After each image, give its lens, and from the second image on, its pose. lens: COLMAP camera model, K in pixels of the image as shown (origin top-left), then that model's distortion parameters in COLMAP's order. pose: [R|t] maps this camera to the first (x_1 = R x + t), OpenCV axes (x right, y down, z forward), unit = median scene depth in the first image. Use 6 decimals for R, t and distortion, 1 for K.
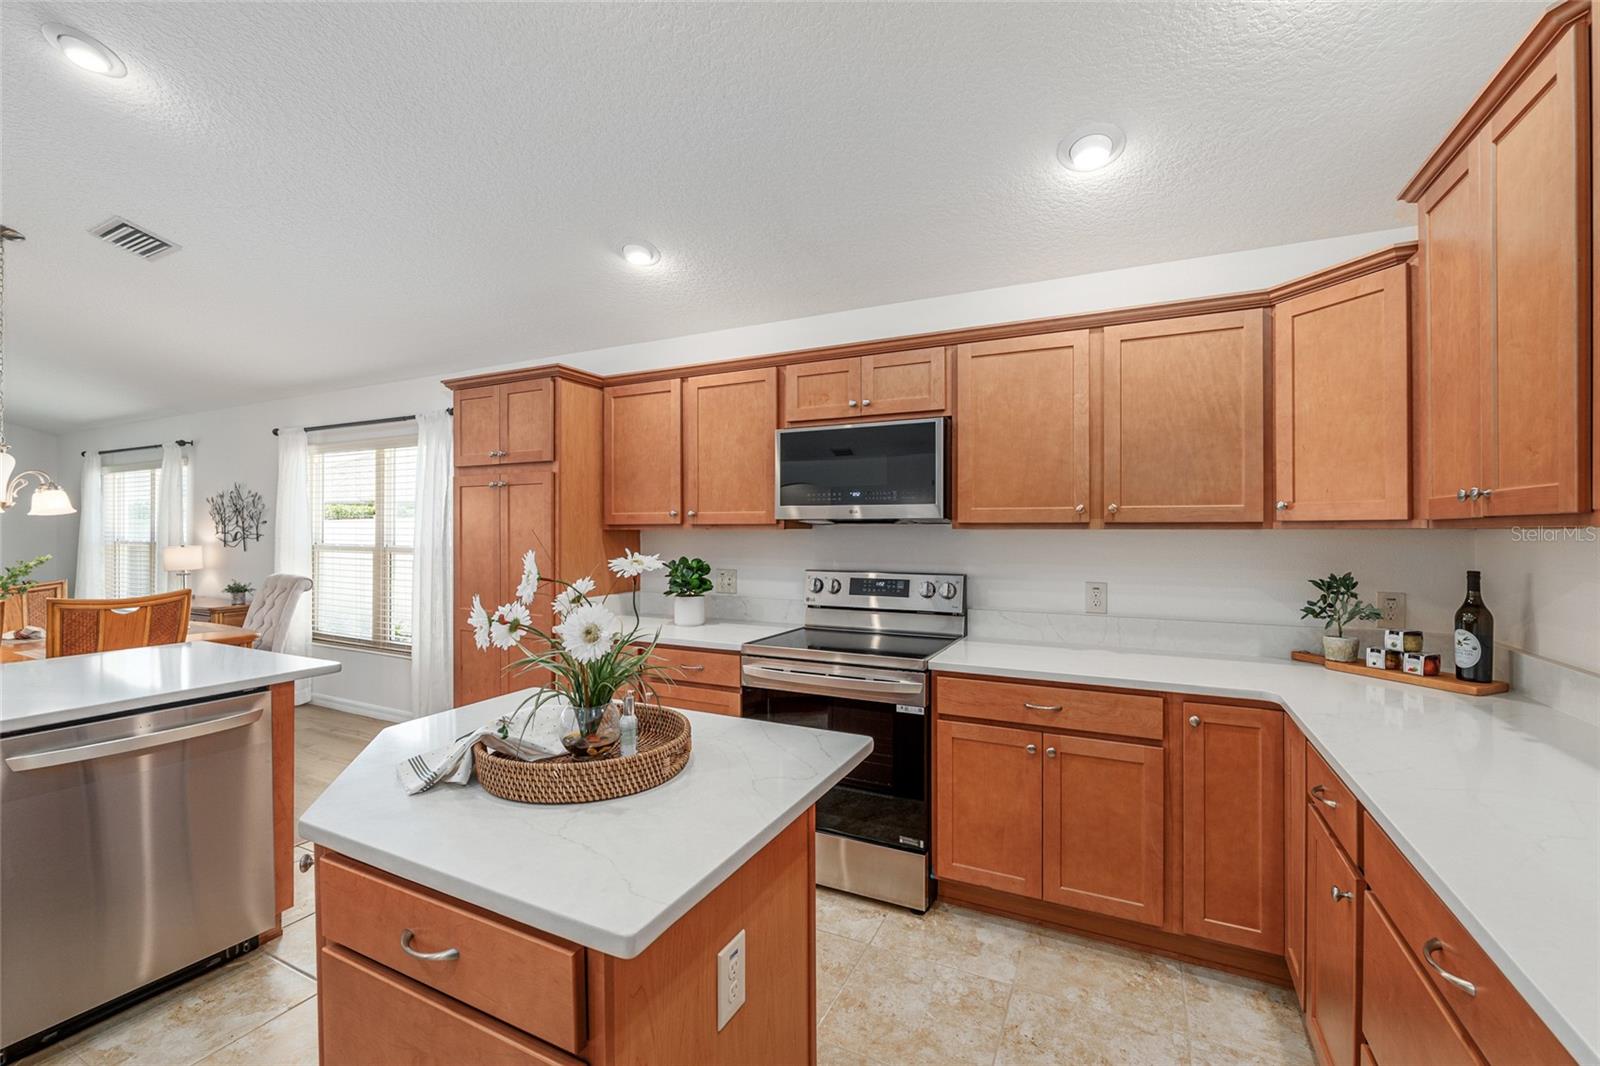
lens RADIAL K [[665.4, 0, 792.3], [0, 665.4, 528.7], [0, 0, 1]] dist [-0.007415, -0.001399]
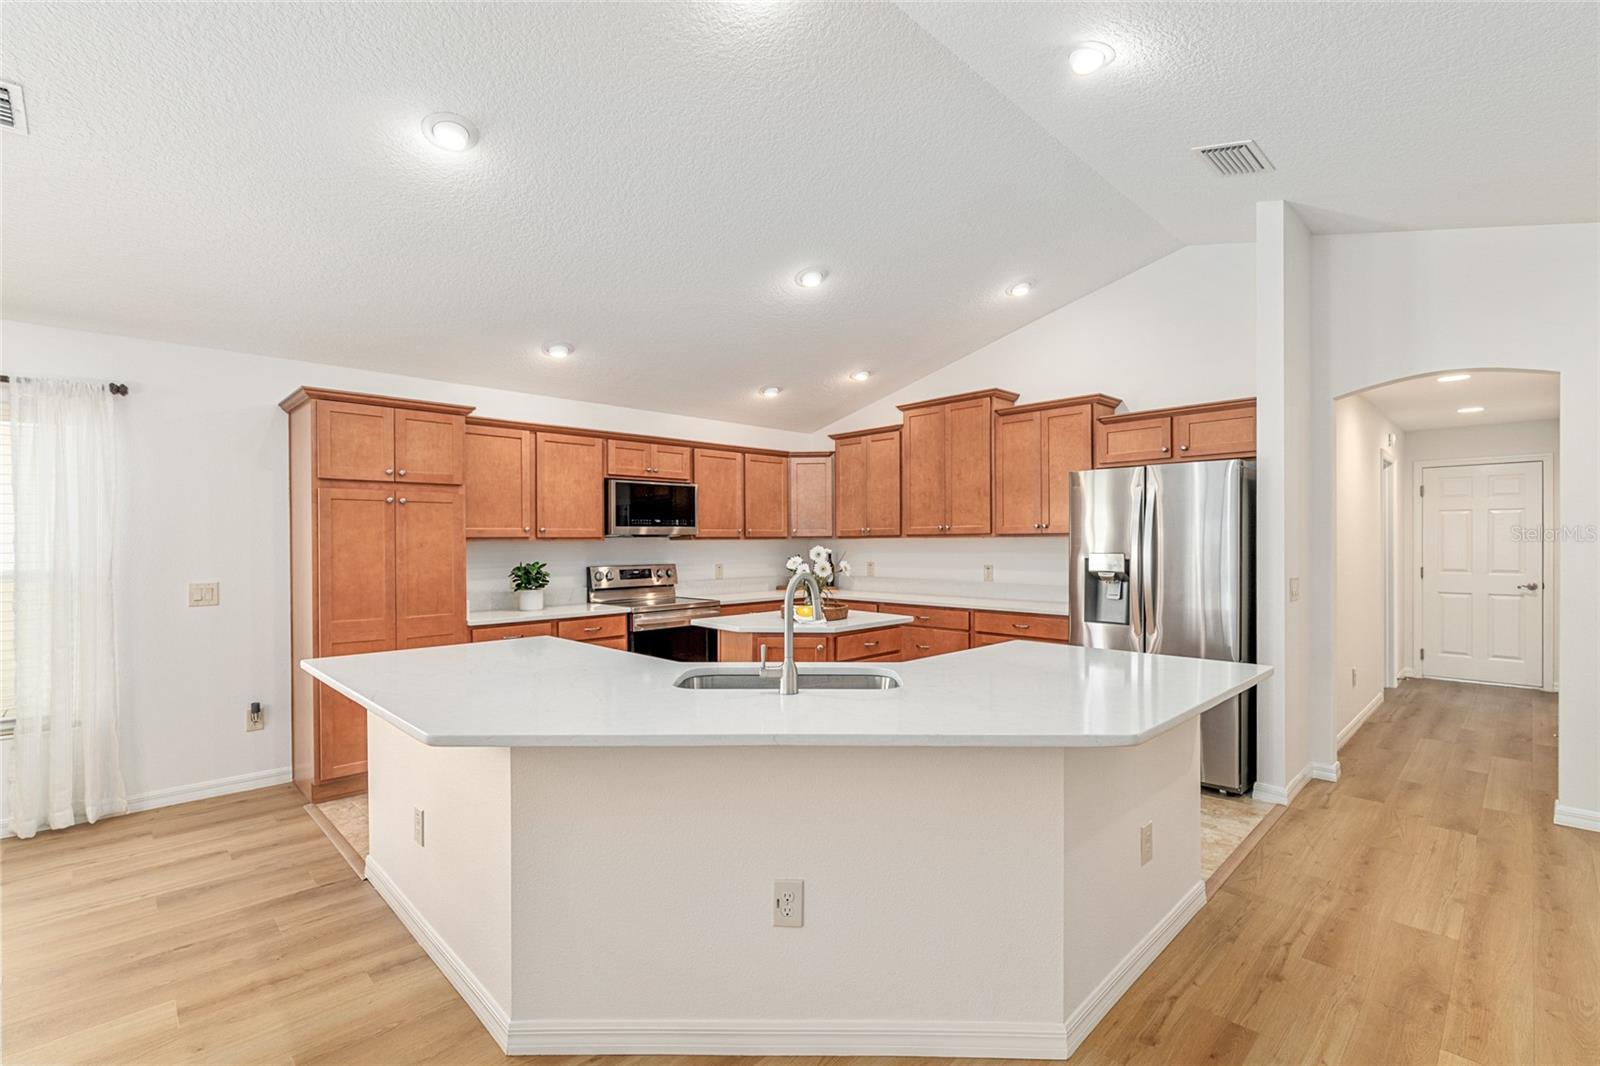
lens RADIAL K [[726.8, 0, 794.1], [0, 726.8, 537.4], [0, 0, 1]] dist [0.001994, -0.000833]
pose [[0.332972, 0.000109, 0.942937, -1.502167], [0.004009, 0.999991, -0.001531, -0.002258], [-0.942928, 0.004290, 0.332968, -0.009215]]
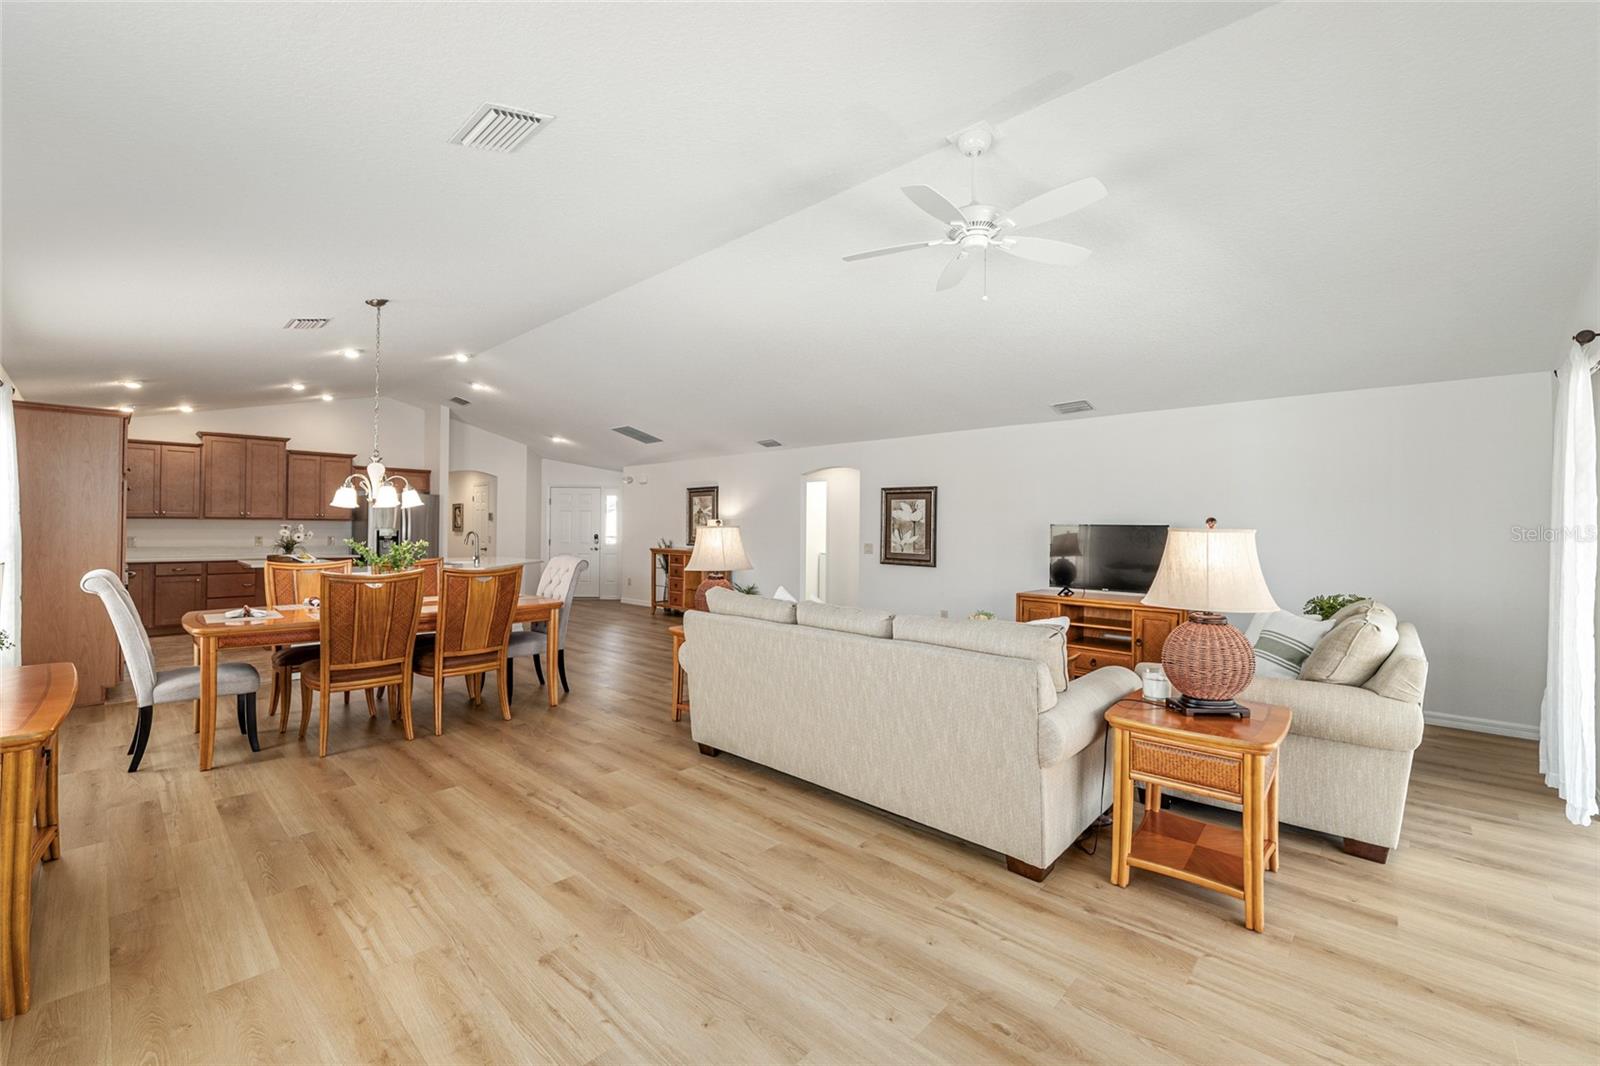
lens RADIAL K [[665.4, 0, 803.5], [0, 665.4, 520.6], [0, 0, 1]] dist [-0.007415, -0.001399]
pose [[-0.959429, -0.006054, 0.281884, -2.681137], [-0.009963, 0.999873, -0.012435, 0.011482], [-0.281773, -0.014738, -0.959368, 2.275252]]
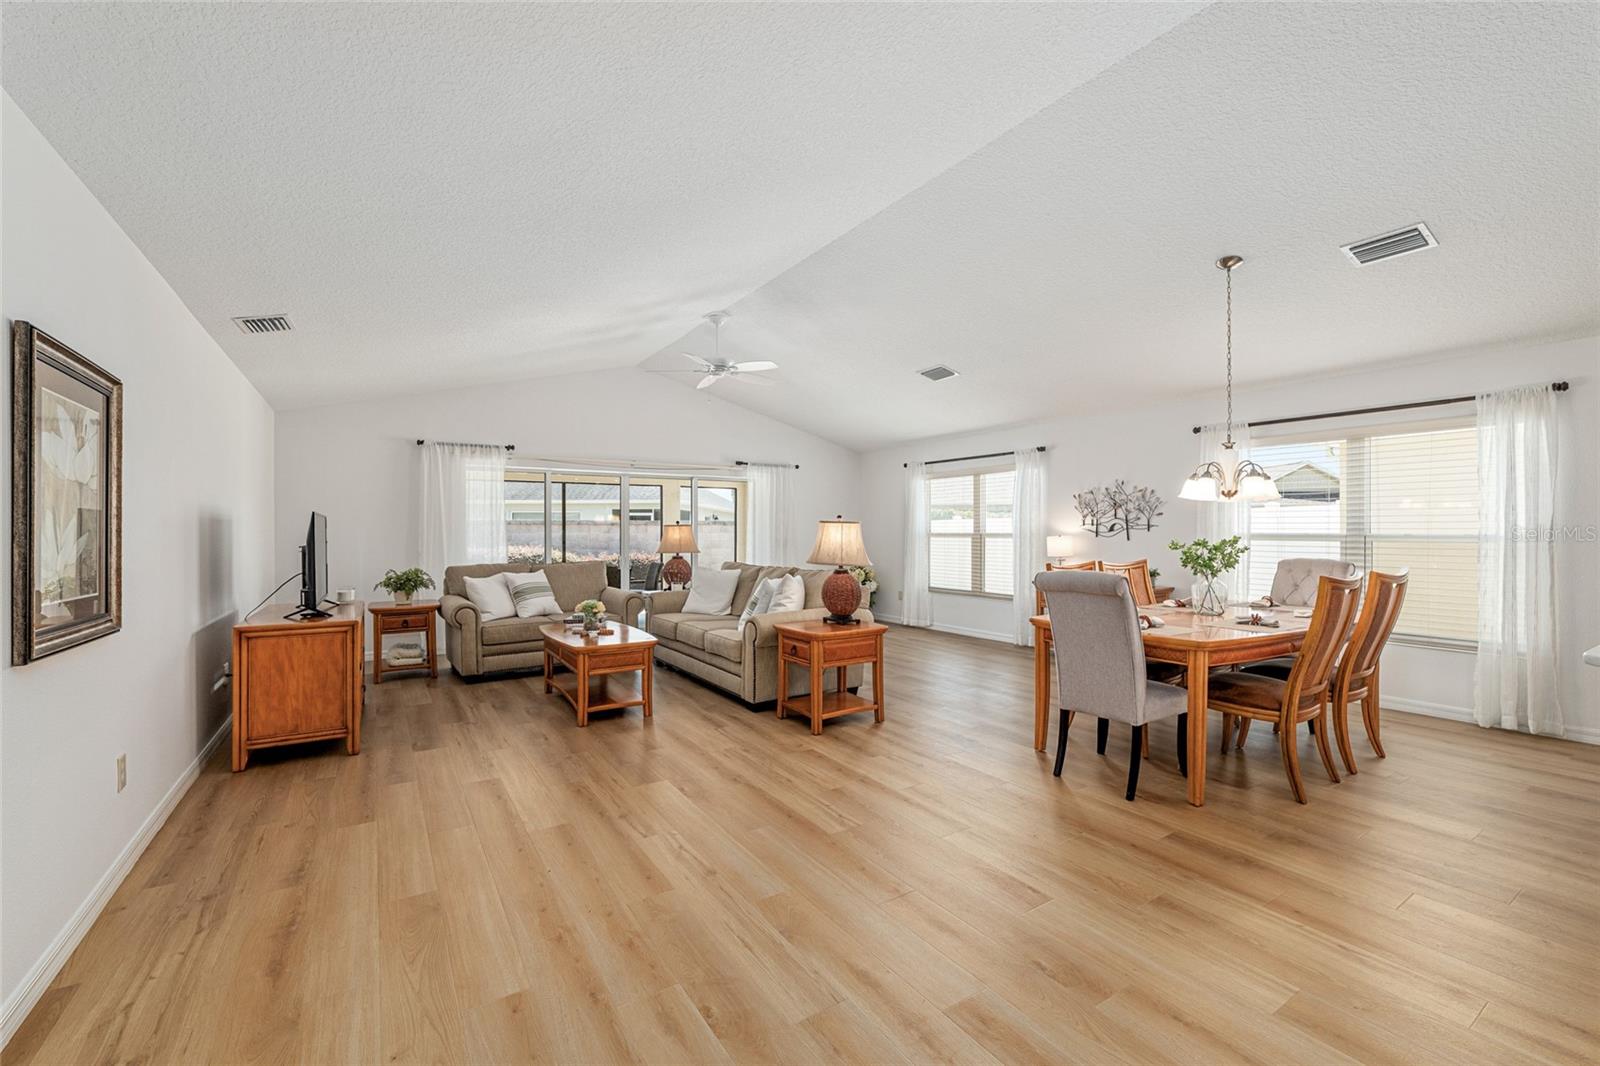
lens RADIAL K [[665.4, 0, 803.0], [0, 665.4, 534.2], [0, 0, 1]] dist [-0.007415, -0.001399]
pose [[0.857813, -0.000625, -0.513962, -1.364366], [0.003120, 0.999987, 0.003991, 0.032252], [0.513953, -0.005028, 0.857804, -0.469499]]
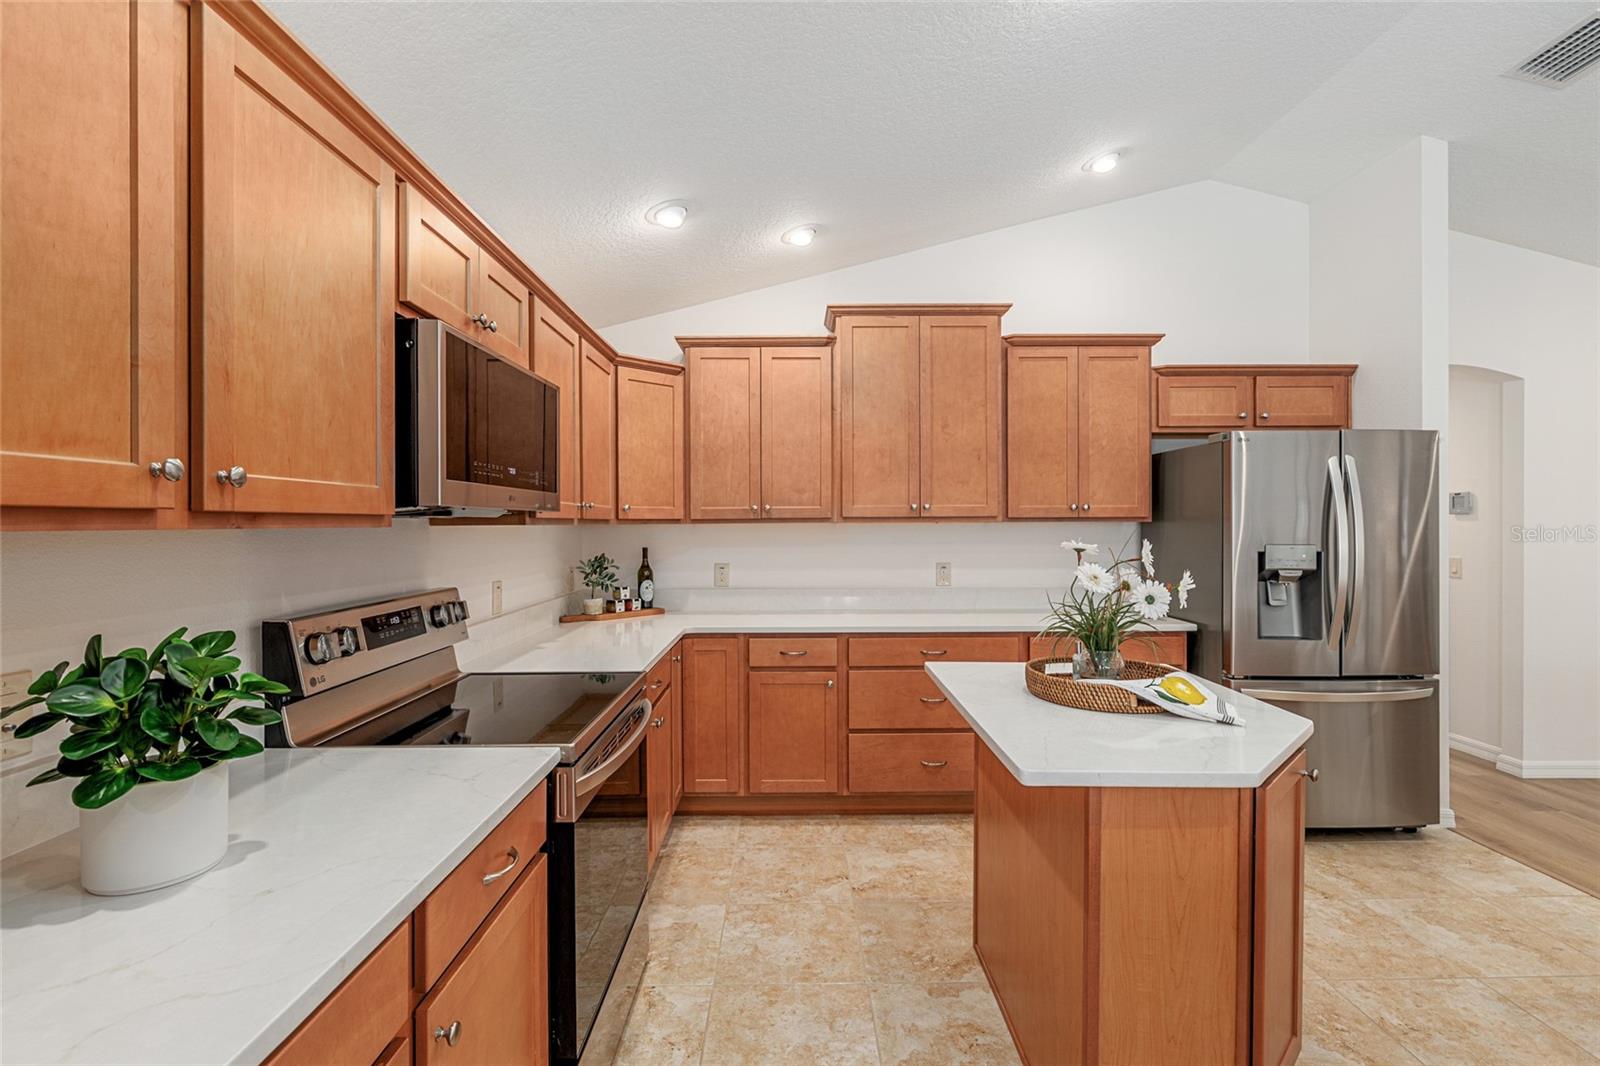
lens RADIAL K [[726.8, 0, 797.2], [0, 726.8, 525.7], [0, 0, 1]] dist [0.001994, -0.000833]
pose [[-0.455601, -0.002970, 0.890179, -0.591614], [0.000136, 0.999994, 0.003406, -0.001703], [-0.890184, 0.001673, -0.455598, 0.977788]]
